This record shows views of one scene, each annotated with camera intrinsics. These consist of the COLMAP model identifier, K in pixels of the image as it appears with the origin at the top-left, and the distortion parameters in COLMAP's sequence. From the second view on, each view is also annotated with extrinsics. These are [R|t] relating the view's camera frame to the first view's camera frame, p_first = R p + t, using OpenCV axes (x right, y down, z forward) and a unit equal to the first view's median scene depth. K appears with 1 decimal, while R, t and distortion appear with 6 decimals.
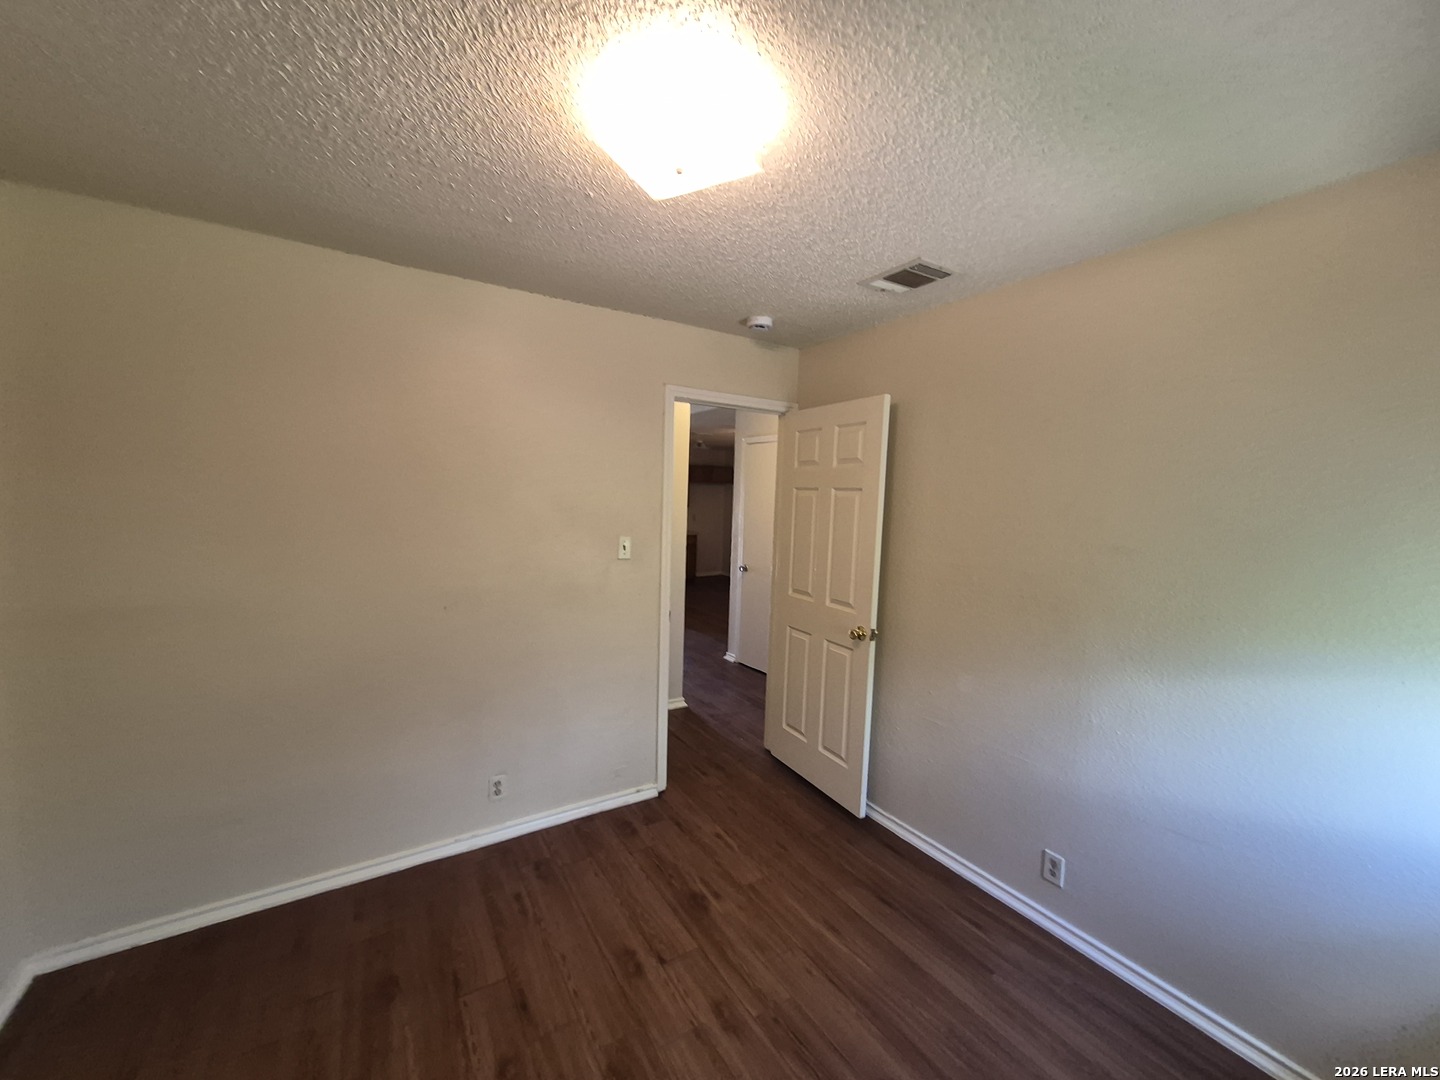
lens RADIAL K [[565.3, 0, 707.9], [0, 565.3, 547.8], [0, 0, 1]] dist [0.007574, -0.000037]
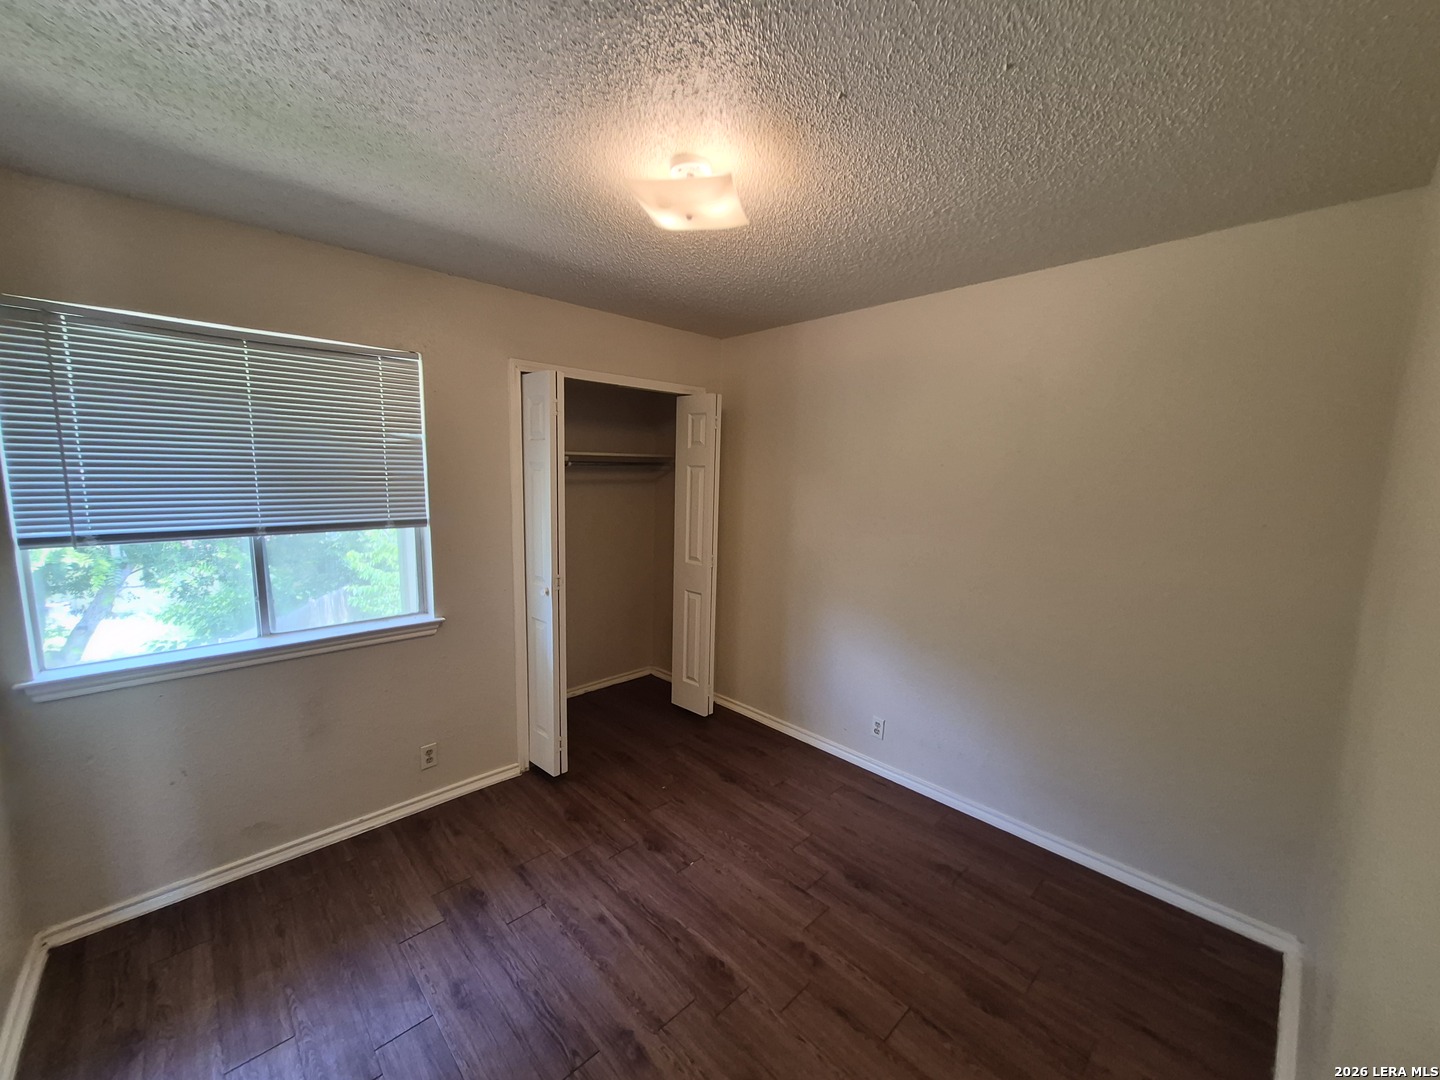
lens RADIAL K [[565.3, 0, 707.9], [0, 565.3, 547.8], [0, 0, 1]] dist [0.007574, -0.000037]
pose [[-0.978592, -0.011739, -0.205476, 0.092968], [-0.057355, 0.974376, 0.217490, -0.142748], [0.197658, 0.224619, -0.954189, 1.466355]]
